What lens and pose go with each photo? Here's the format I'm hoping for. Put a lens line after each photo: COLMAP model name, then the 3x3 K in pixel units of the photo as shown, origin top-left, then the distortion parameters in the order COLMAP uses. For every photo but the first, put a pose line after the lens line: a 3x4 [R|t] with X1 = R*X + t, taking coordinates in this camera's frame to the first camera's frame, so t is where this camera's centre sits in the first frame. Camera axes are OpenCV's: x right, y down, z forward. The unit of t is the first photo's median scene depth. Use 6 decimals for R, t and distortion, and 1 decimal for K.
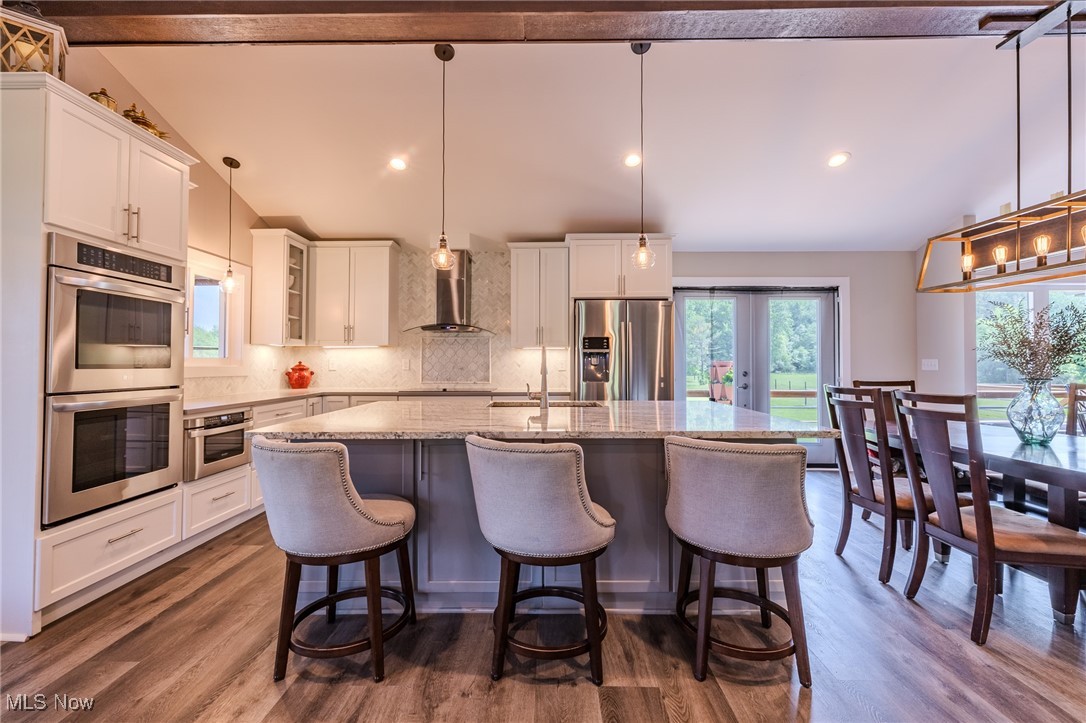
lens RADIAL K [[458.5, 0, 541.9], [0, 458.5, 355.1], [0, 0, 1]] dist [0.002150, 0.000175]
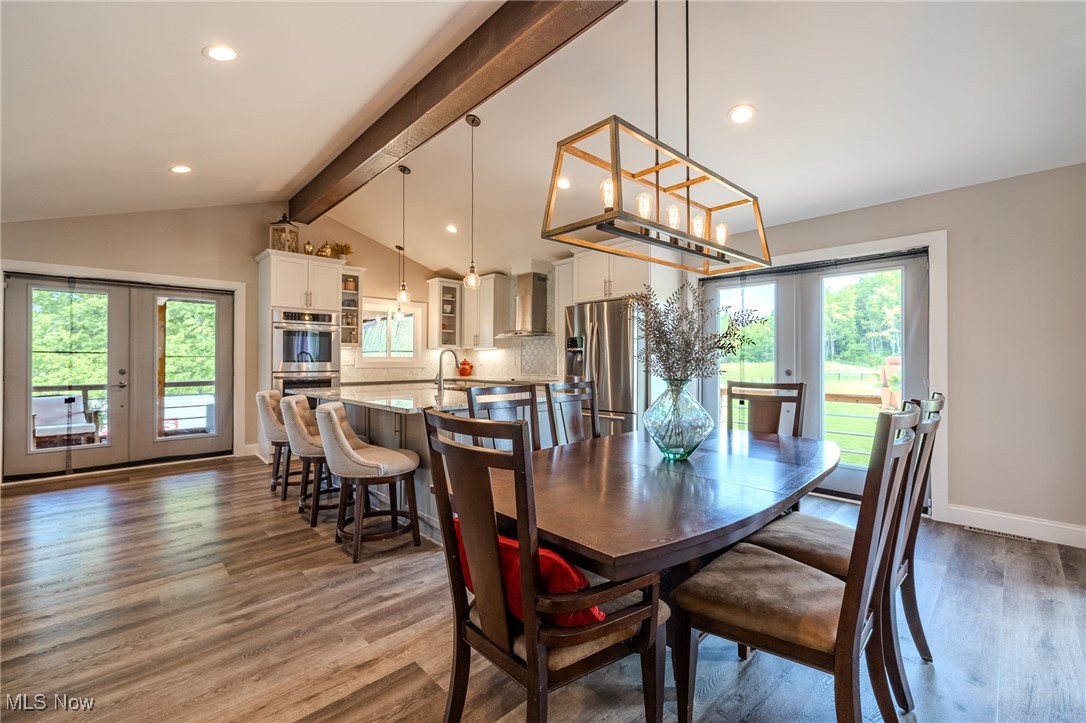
lens RADIAL K [[453.5, 0, 545.6], [0, 453.5, 354.1], [0, 0, 1]] dist [0.000994, 0.000039]
pose [[0.695648, -0.008948, -0.718327, 0.828064], [0.012524, 0.999922, -0.000327, 0.002269], [0.718274, -0.008769, 0.695705, 0.146334]]
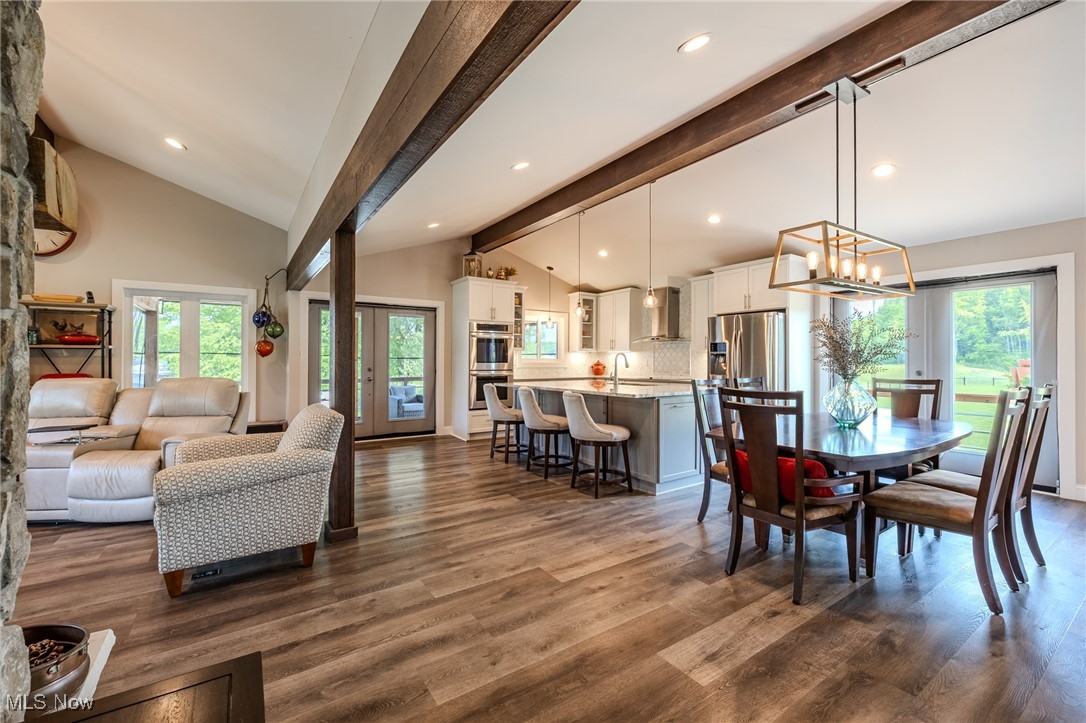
lens RADIAL K [[458.5, 0, 541.9], [0, 458.5, 355.1], [0, 0, 1]] dist [0.002150, 0.000175]
pose [[0.565527, -0.009489, -0.824675, 0.901148], [0.012136, 0.999921, -0.003182, -0.003937], [0.824641, -0.008209, 0.565597, -0.211466]]
